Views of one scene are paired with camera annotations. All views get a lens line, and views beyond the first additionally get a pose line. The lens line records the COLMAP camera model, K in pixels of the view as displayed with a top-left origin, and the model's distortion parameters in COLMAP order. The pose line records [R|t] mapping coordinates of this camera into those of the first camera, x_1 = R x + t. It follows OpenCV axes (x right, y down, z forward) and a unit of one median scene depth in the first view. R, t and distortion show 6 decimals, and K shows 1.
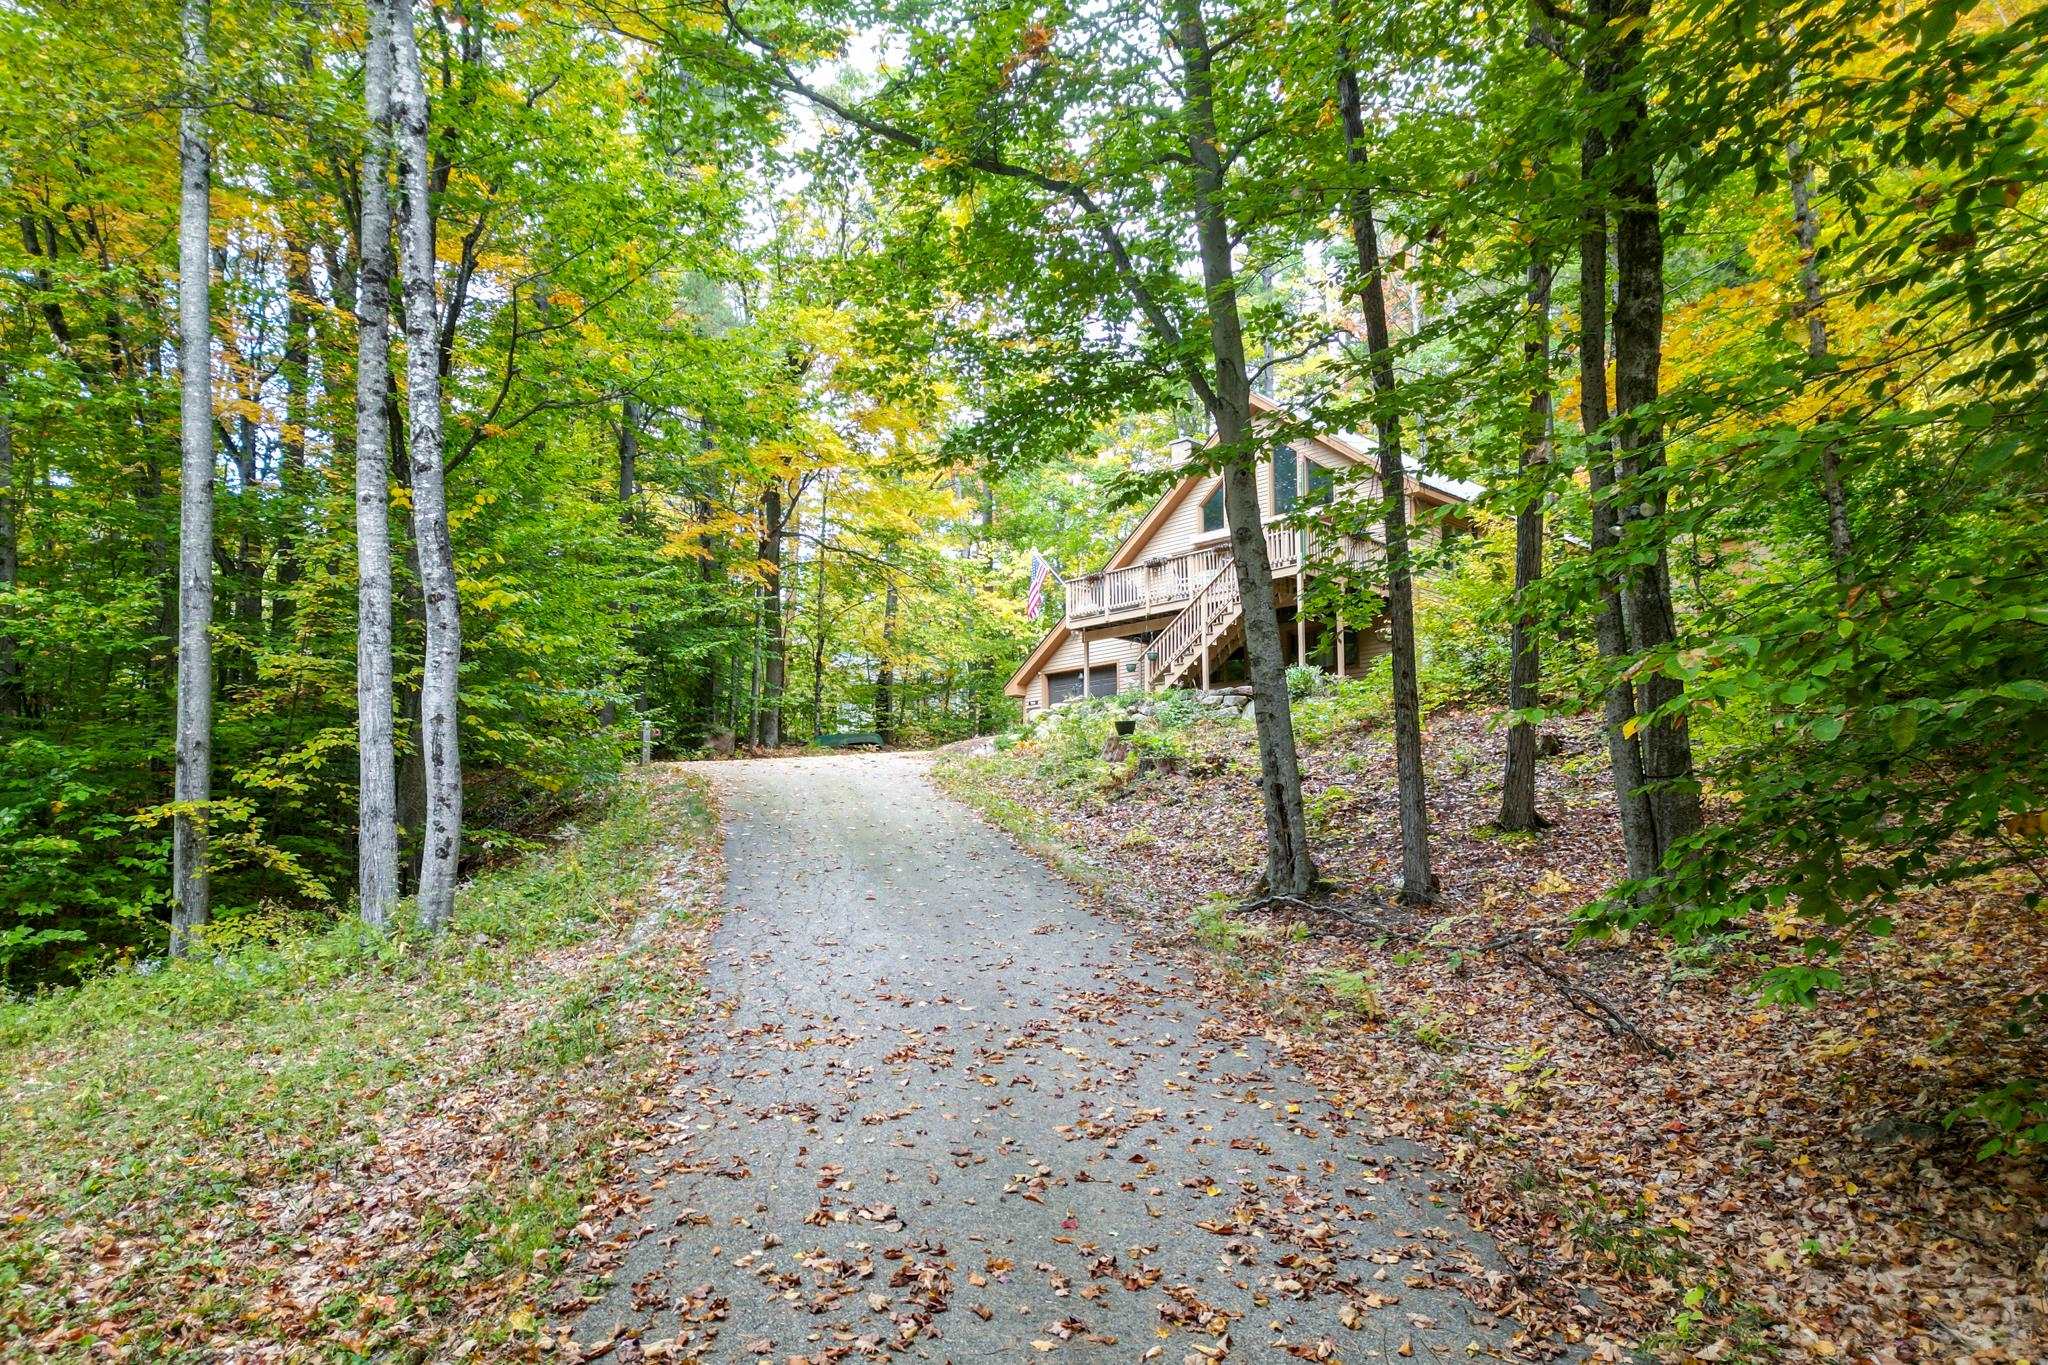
lens RADIAL K [[1408.3, 0, 1033.2], [0, 1408.3, 677.8], [0, 0, 1]] dist [0.073527, -0.040517]
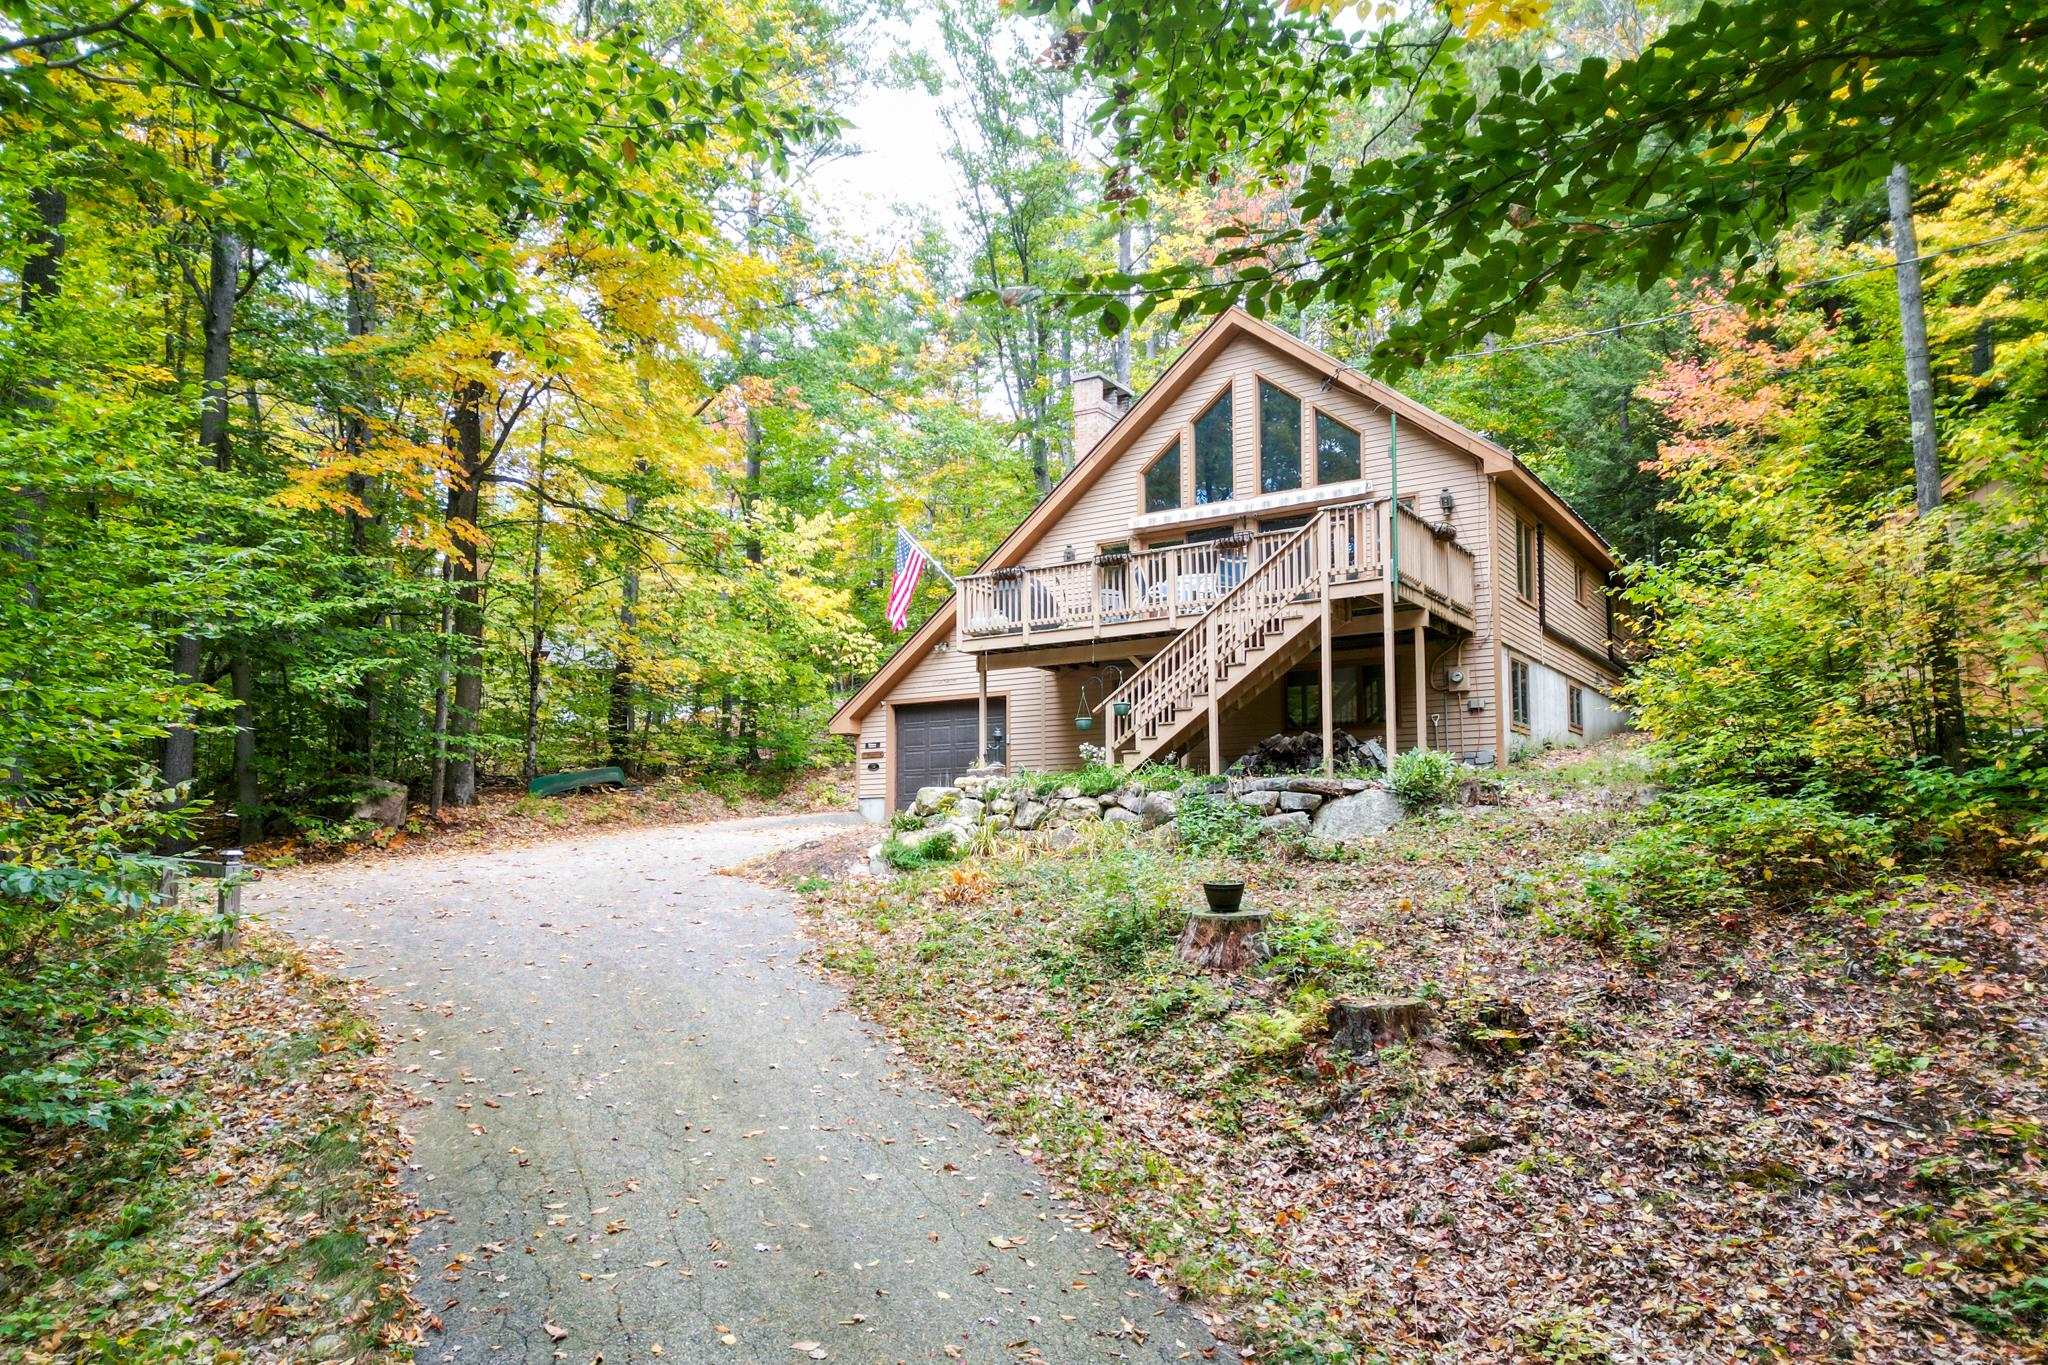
lens RADIAL K [[1408.3, 0, 1003.8], [0, 1408.3, 734.4], [0, 0, 1]] dist [0.073527, -0.040517]
pose [[0.979764, 0.015103, 0.199585, -0.081047], [-0.028674, 0.997455, 0.065282, -0.037761], [-0.198091, -0.069683, 0.977704, 0.339522]]
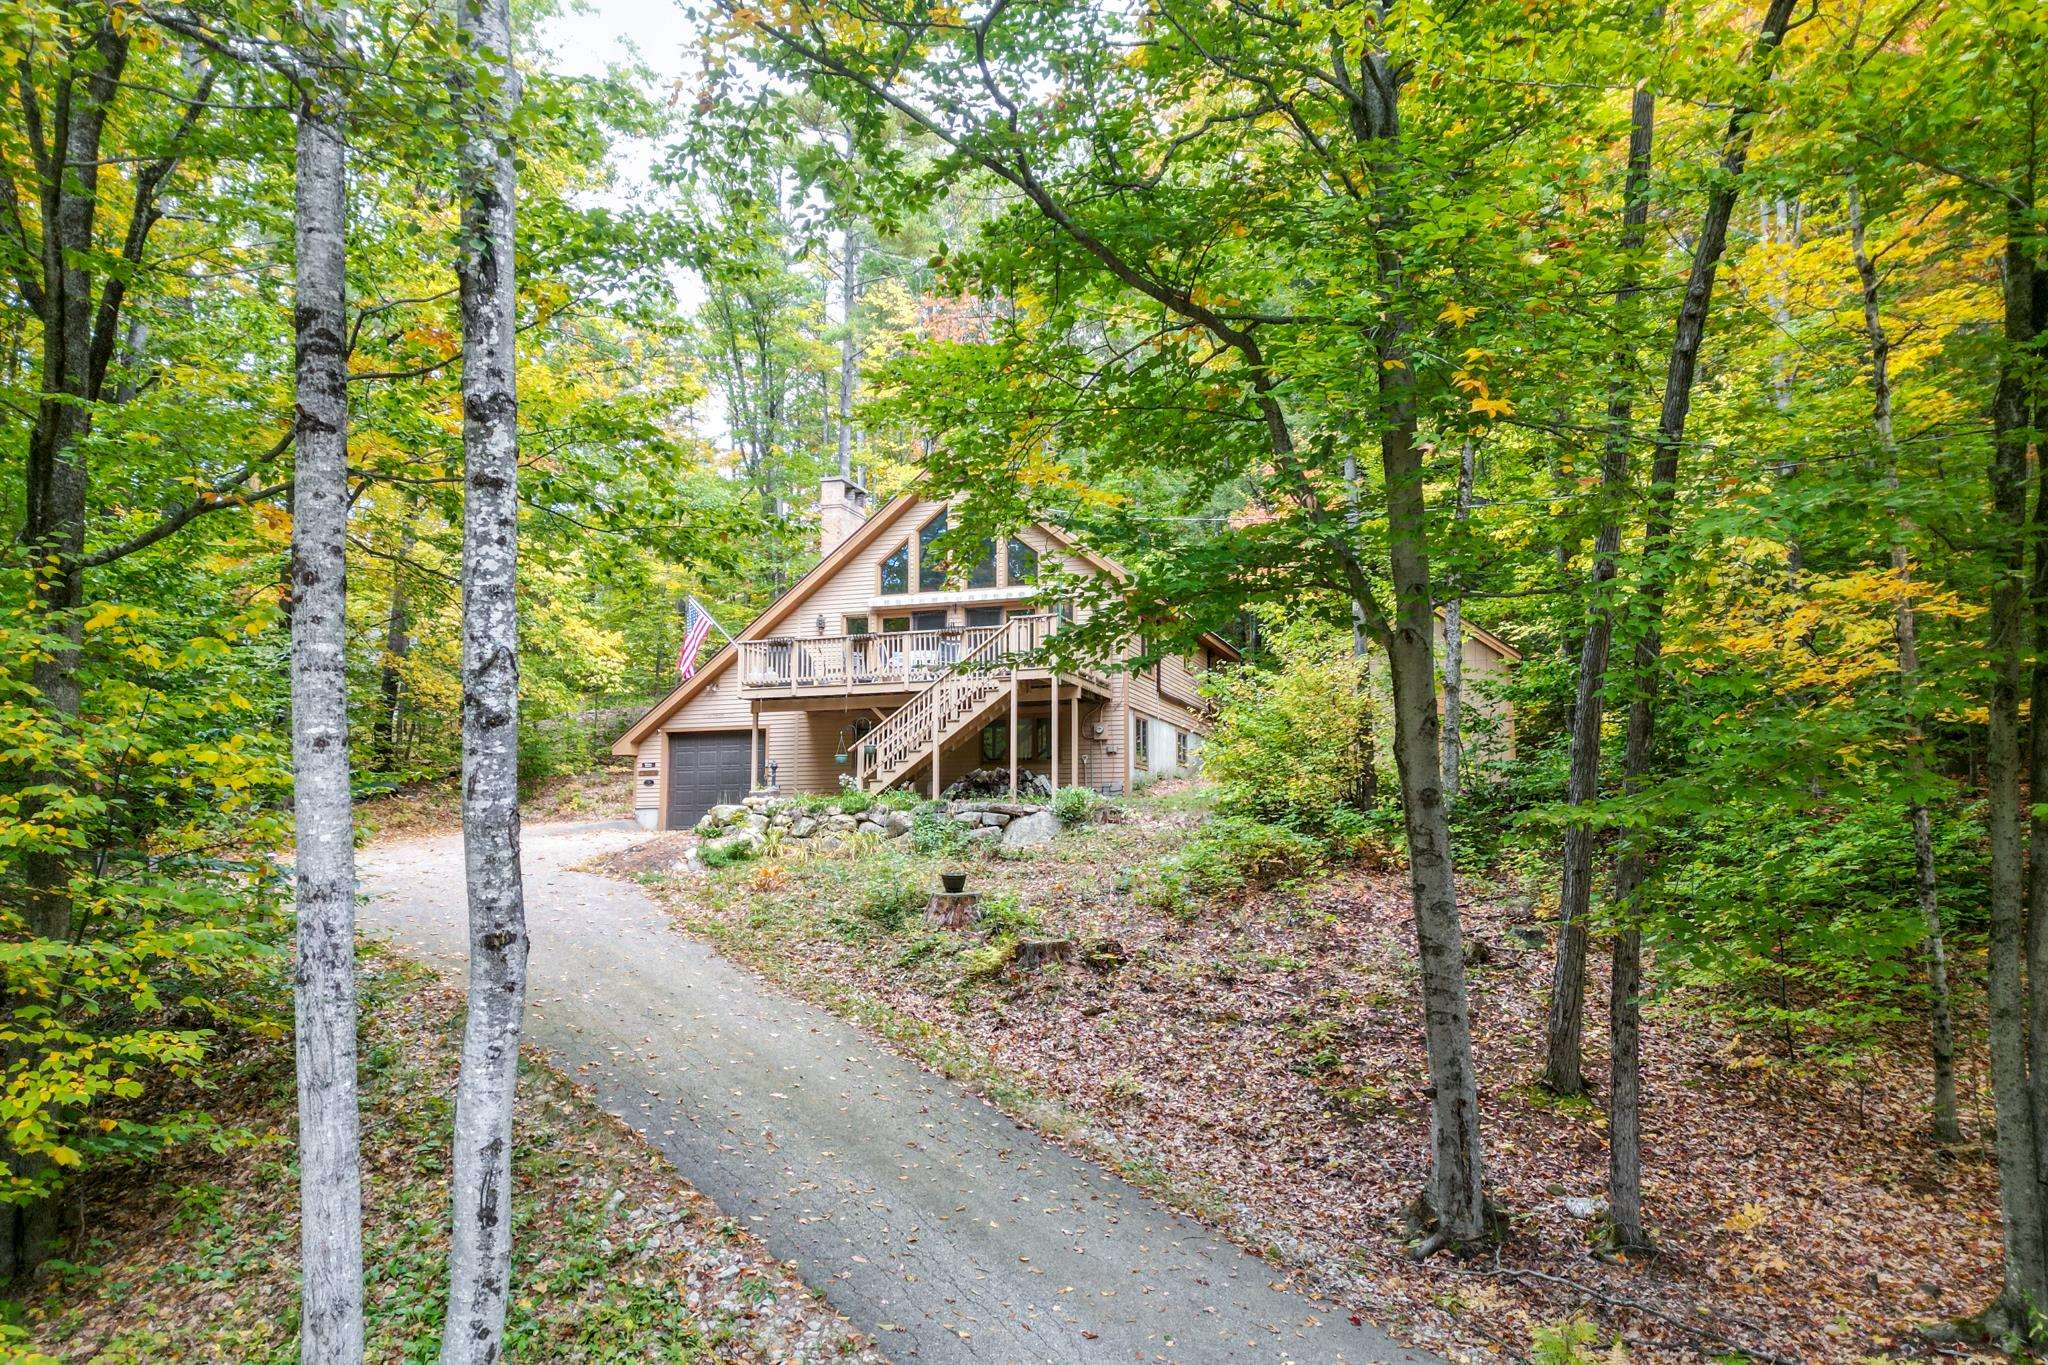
lens RADIAL K [[1408.3, 0, 1030.9], [0, 1408.3, 684.1], [0, 0, 1]] dist [0.073527, -0.040517]
pose [[0.899316, 0.053147, 0.434057, -0.181678], [-0.069134, 0.997384, 0.021115, -0.070925], [-0.431799, -0.048997, 0.900638, 0.143615]]
